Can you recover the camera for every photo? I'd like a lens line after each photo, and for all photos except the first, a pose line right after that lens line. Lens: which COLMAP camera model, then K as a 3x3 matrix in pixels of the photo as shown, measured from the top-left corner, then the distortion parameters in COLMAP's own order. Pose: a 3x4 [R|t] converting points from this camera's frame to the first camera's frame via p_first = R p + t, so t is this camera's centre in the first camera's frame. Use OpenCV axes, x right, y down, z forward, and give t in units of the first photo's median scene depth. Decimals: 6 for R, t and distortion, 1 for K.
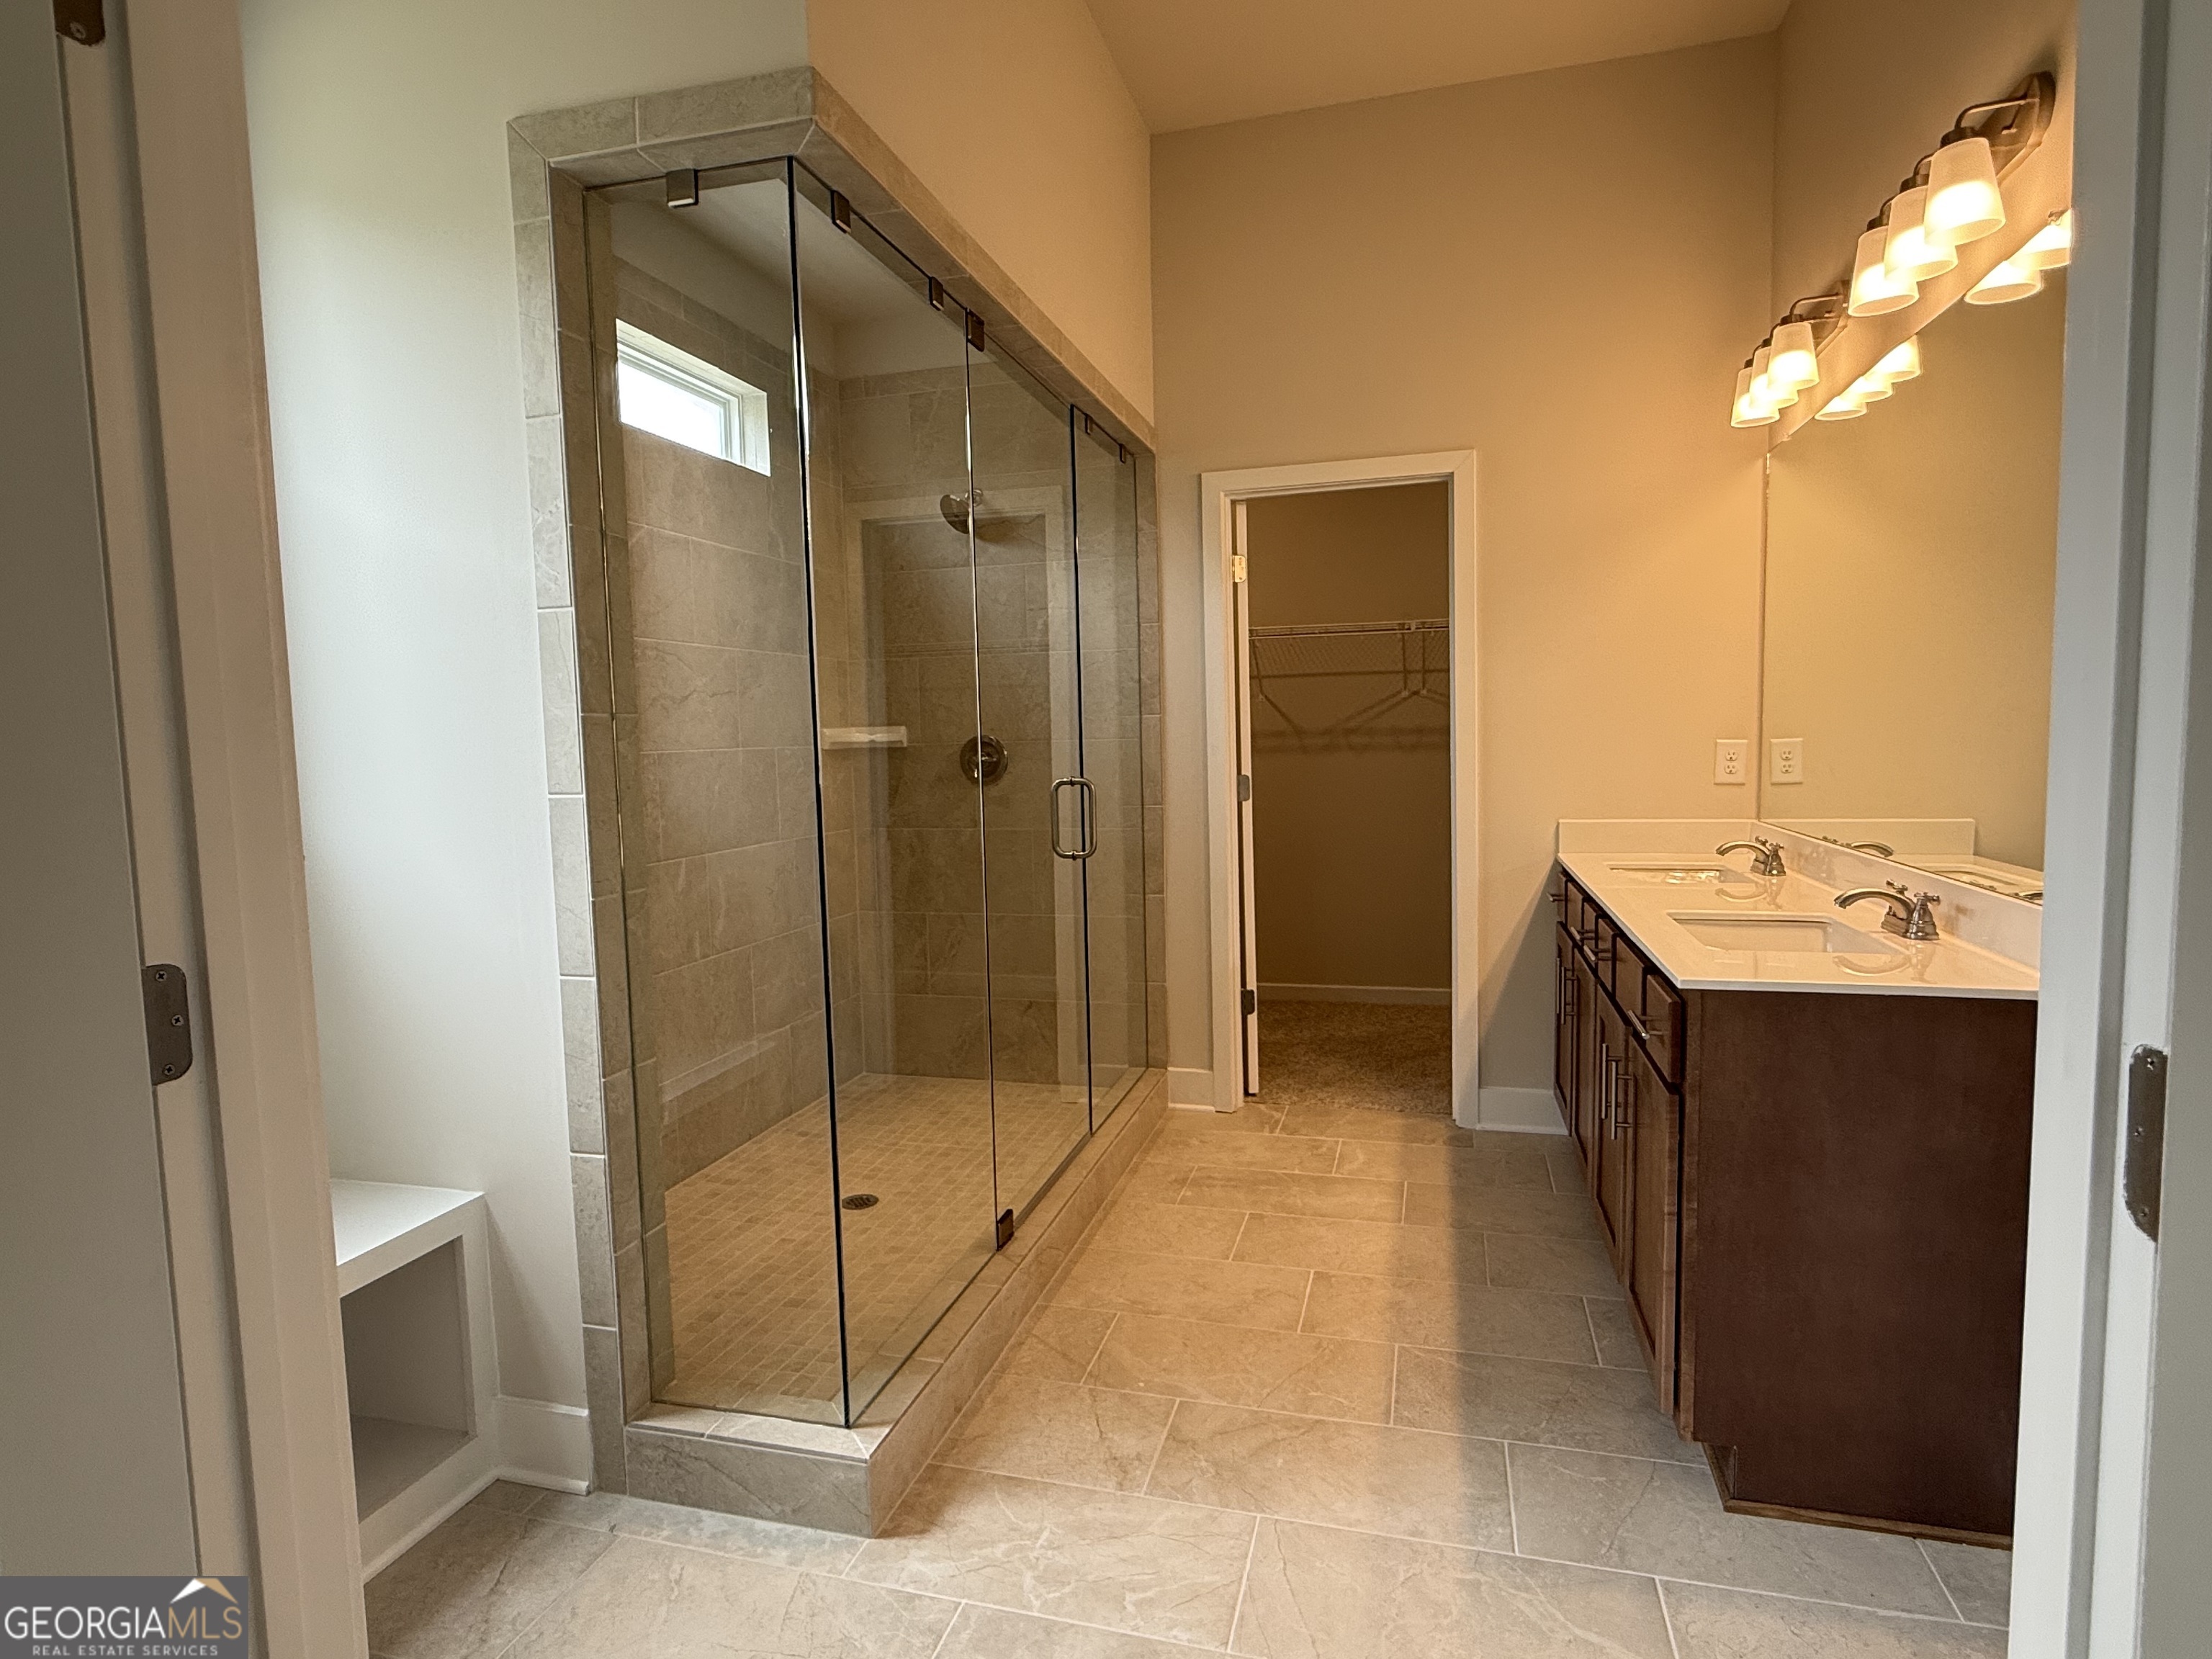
lens RADIAL K [[1176.0, 0, 1107.2], [0, 1176.0, 826.7], [0, 0, 1]] dist [-0.003172, 0.000259]
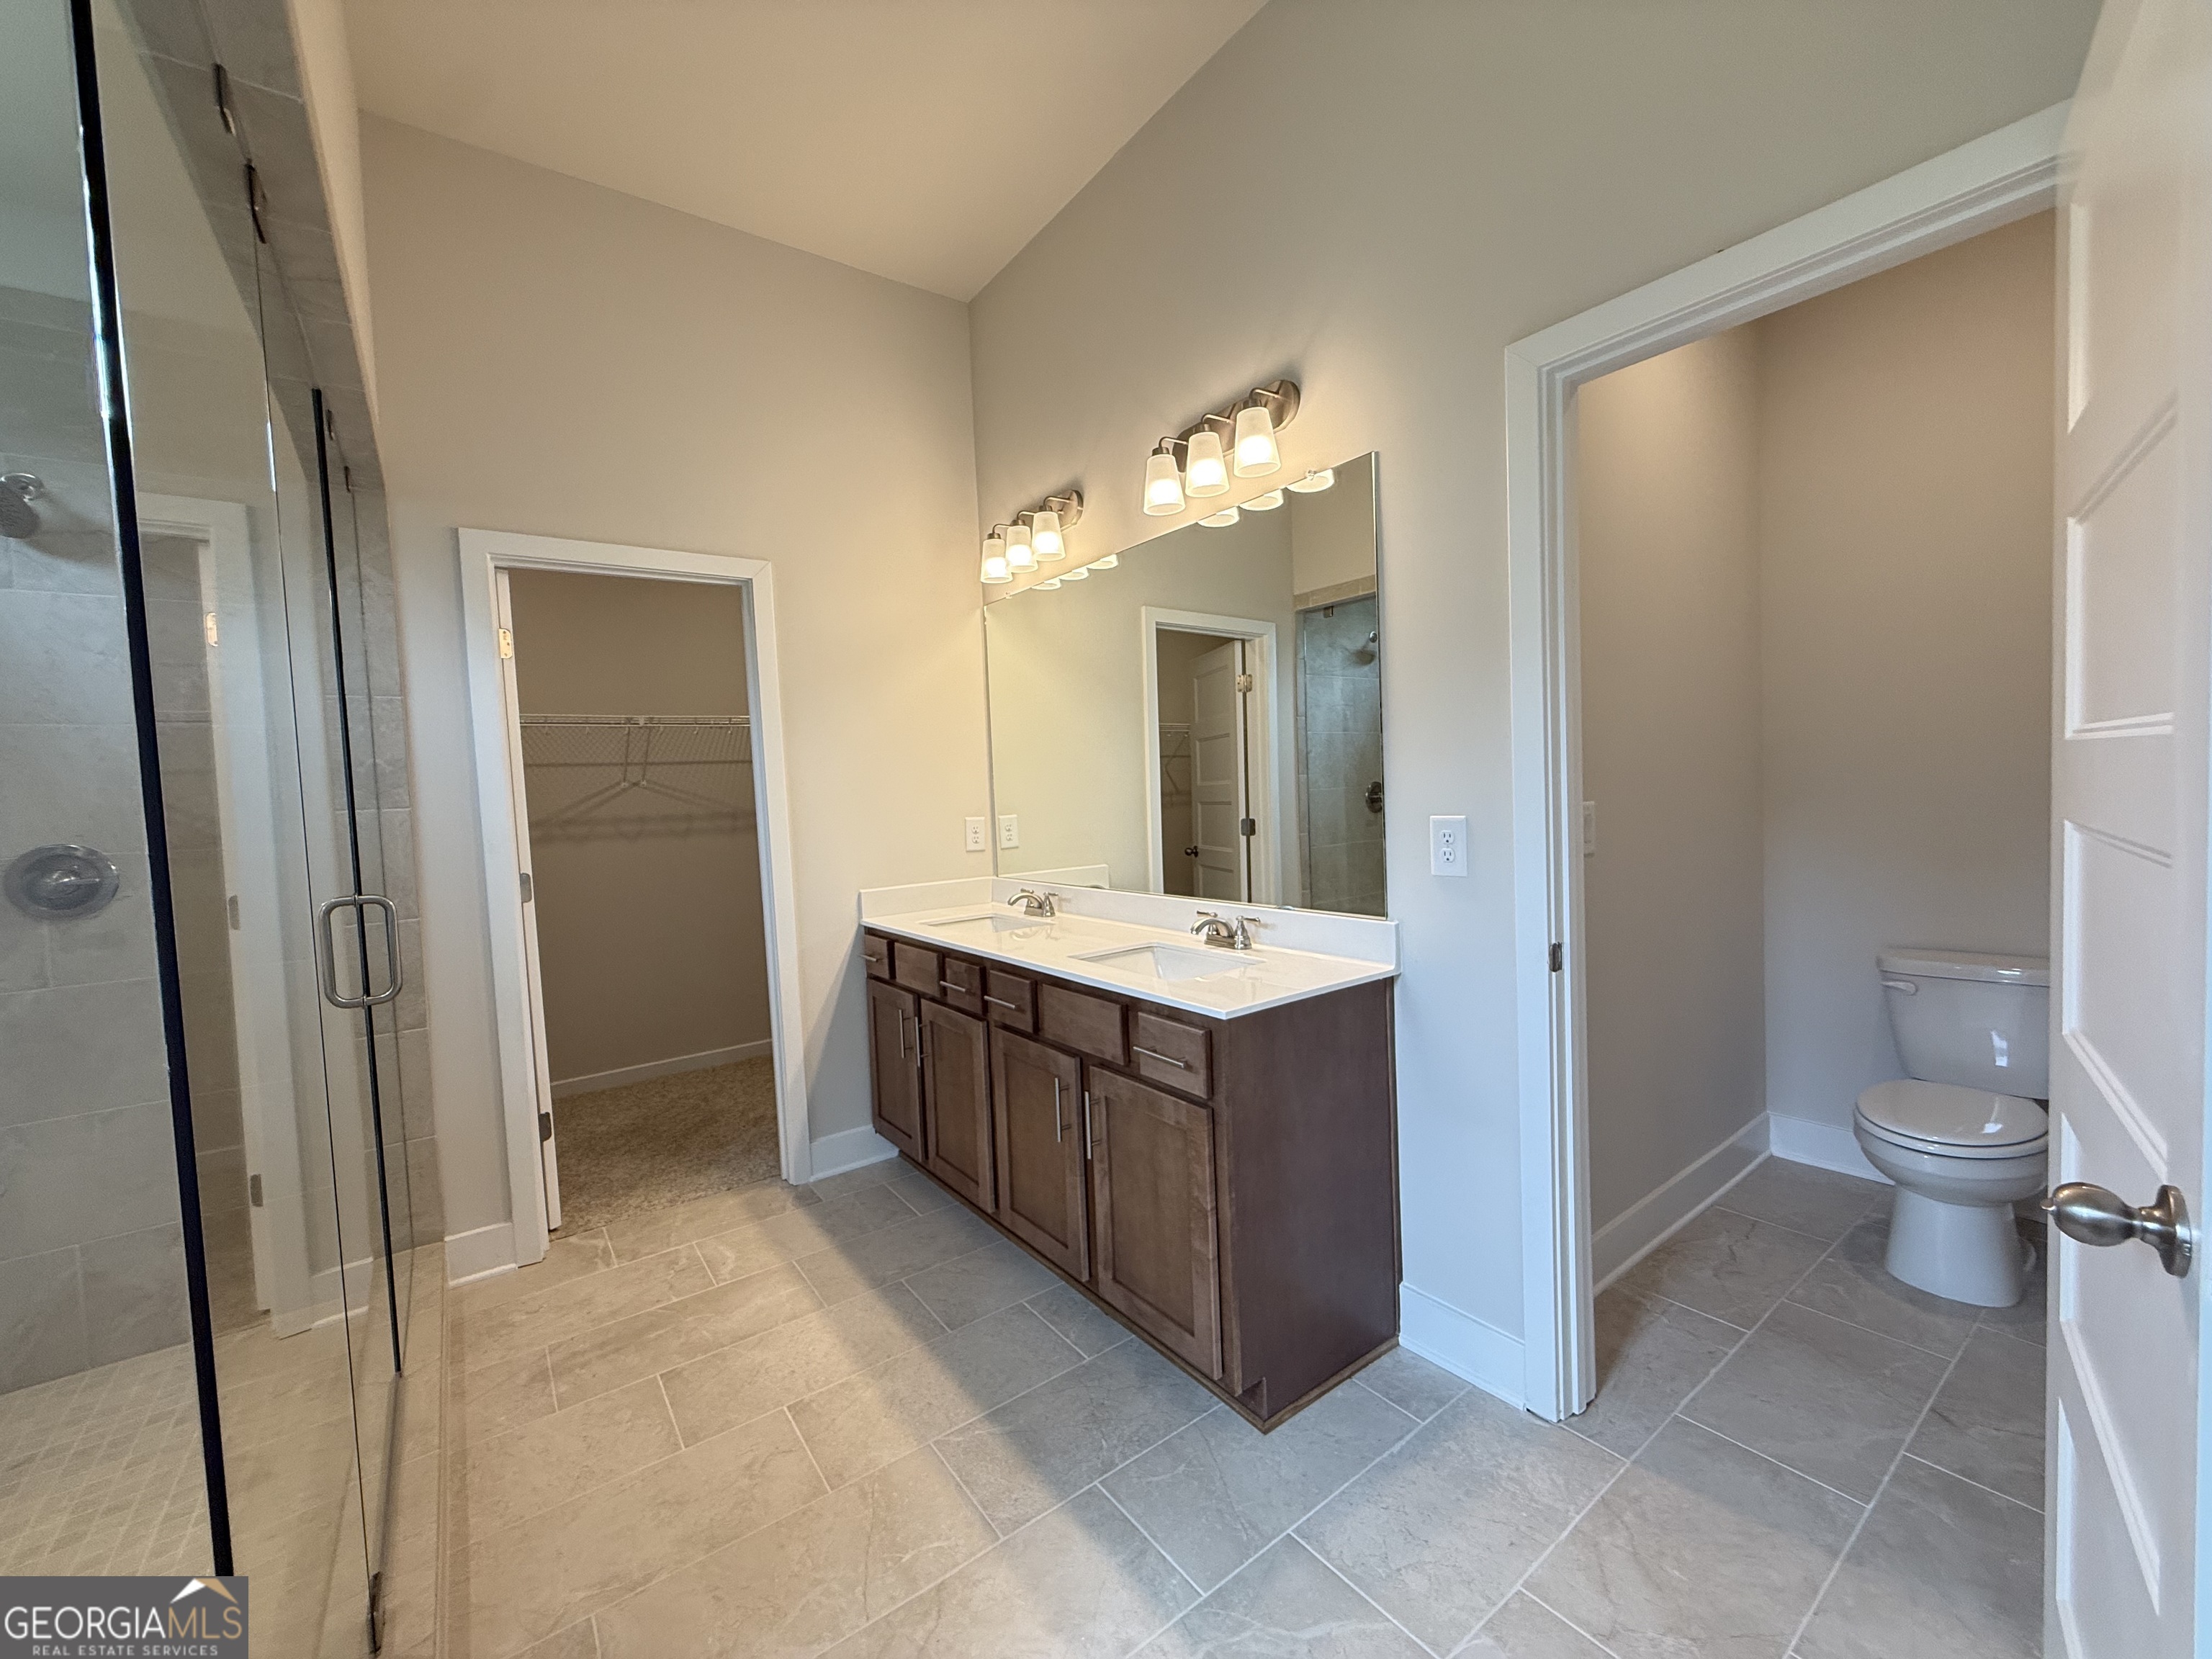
lens RADIAL K [[878.1, 0, 1102.4], [0, 878.1, 827.0], [0, 0, 1]] dist [-0.001861, -0.000351]
pose [[0.617225, -0.037021, 0.785915, -0.146172], [0.091661, 0.995474, -0.025095, -0.023976], [-0.781429, 0.087527, 0.617825, 0.264367]]
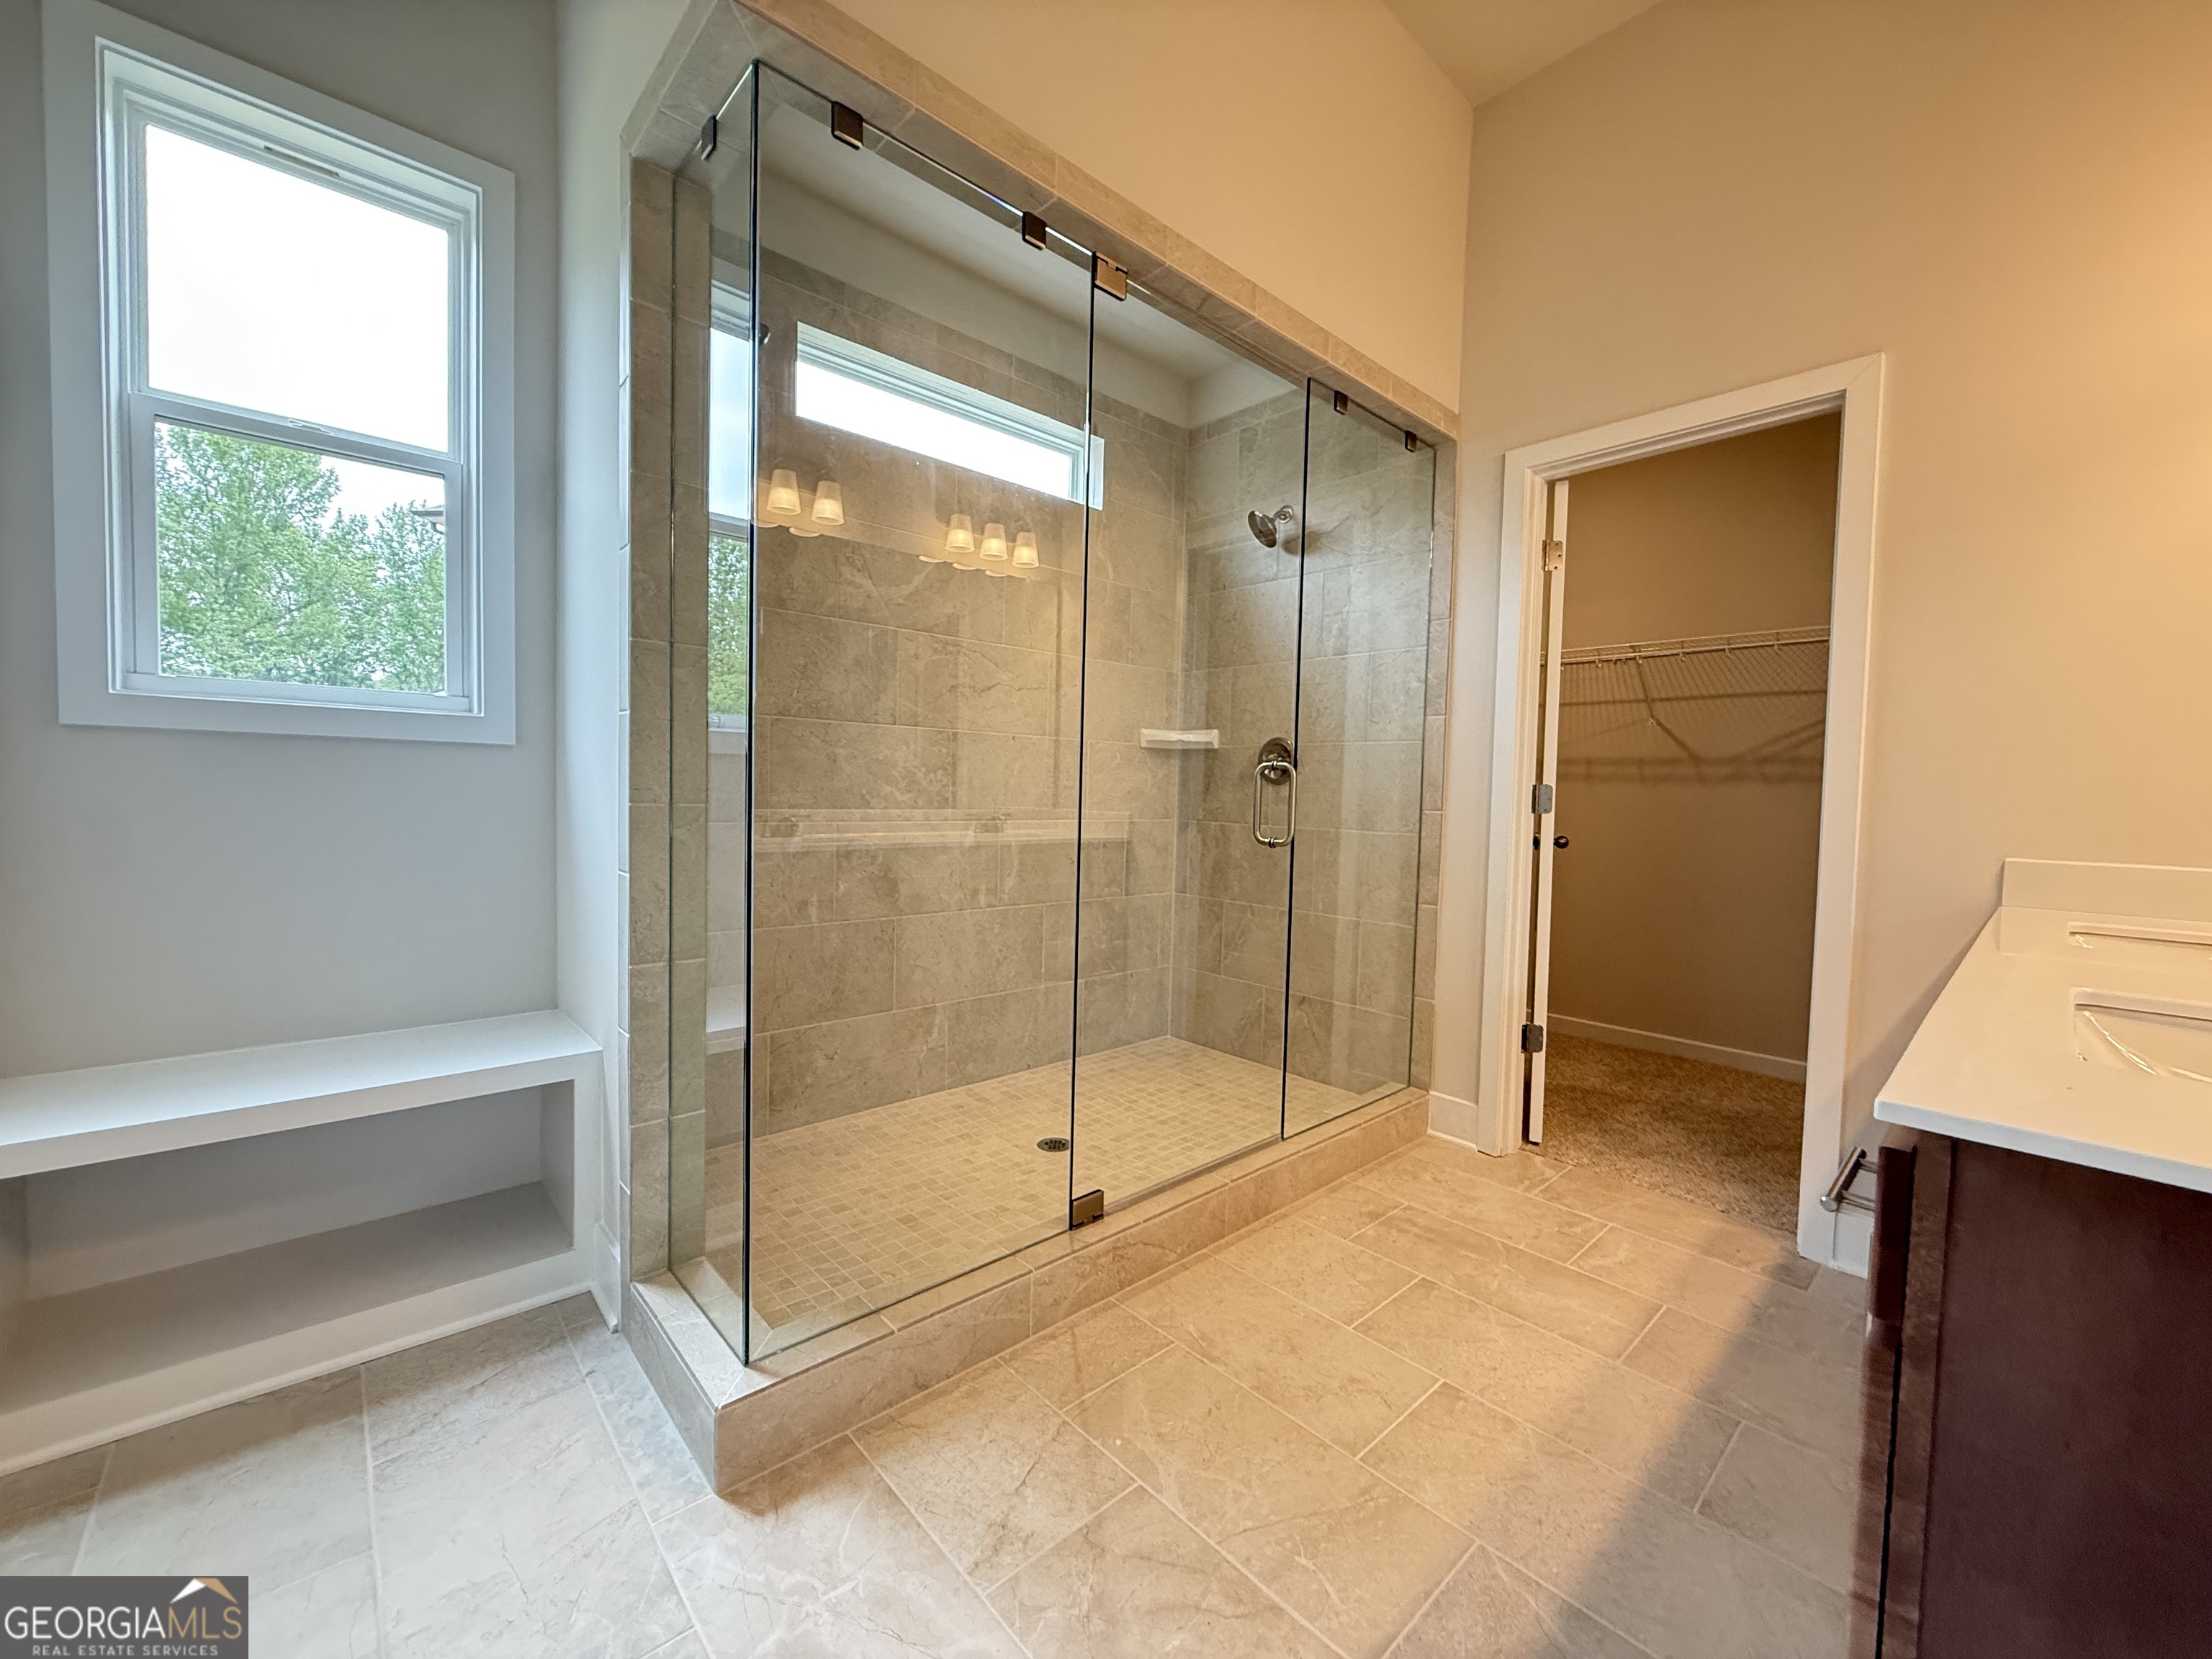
lens RADIAL K [[878.1, 0, 1102.4], [0, 878.1, 827.0], [0, 0, 1]] dist [-0.001861, -0.000351]
pose [[0.844836, 0.068407, -0.530634, 0.204726], [-0.087910, 0.996061, -0.011556, 0.028343], [0.527754, 0.056410, 0.847522, 0.277898]]
